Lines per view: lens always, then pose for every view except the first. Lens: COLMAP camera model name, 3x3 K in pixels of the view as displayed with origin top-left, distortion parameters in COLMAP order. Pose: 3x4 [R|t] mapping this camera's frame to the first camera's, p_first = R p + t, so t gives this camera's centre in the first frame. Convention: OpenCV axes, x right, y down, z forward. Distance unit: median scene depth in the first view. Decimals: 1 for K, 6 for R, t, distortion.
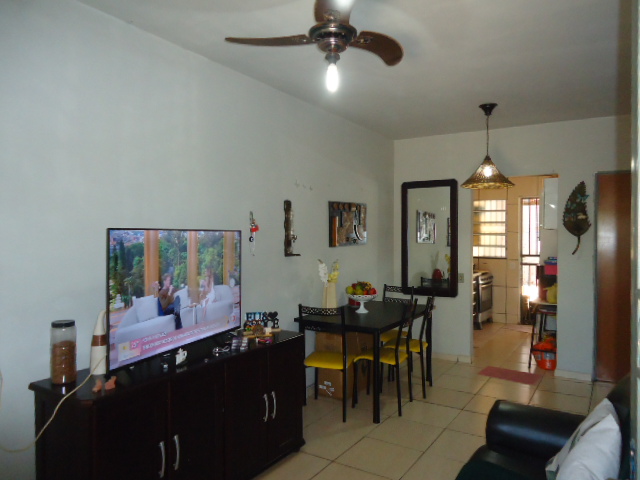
lens RADIAL K [[465.4, 0, 319.9], [0, 465.4, 241.3], [0, 0, 1]] dist [-0.000718, -0.008364]
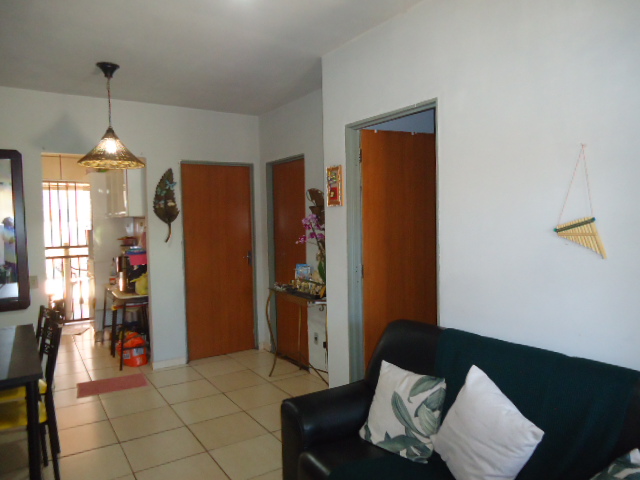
lens RADIAL K [[465.4, 0, 320.1], [0, 465.4, 237.2], [0, 0, 1]] dist [-0.000718, -0.008364]
pose [[0.417989, -0.046342, 0.907269, -0.242848], [0.032466, 0.998822, 0.036061, -0.007713], [-0.907872, 0.014383, 0.419001, 0.328828]]
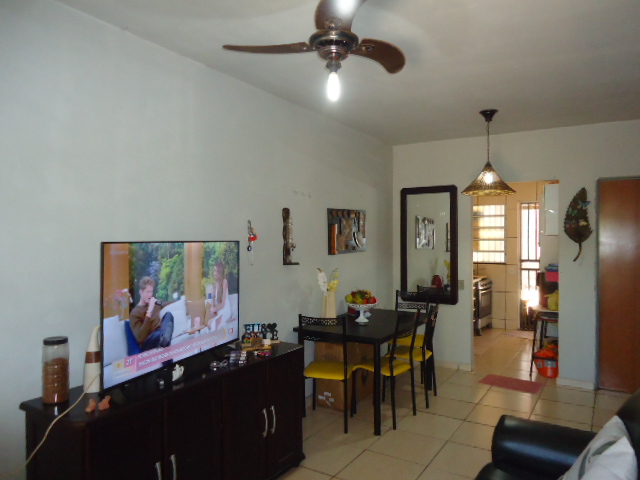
lens RADIAL K [[465.4, 0, 320.5], [0, 465.4, 240.4], [0, 0, 1]] dist [-0.000718, -0.008364]
pose [[0.999958, -0.002916, 0.008693, -0.005434], [0.002974, 0.999974, -0.006628, -0.012964], [-0.008674, 0.006653, 0.999940, 0.016300]]
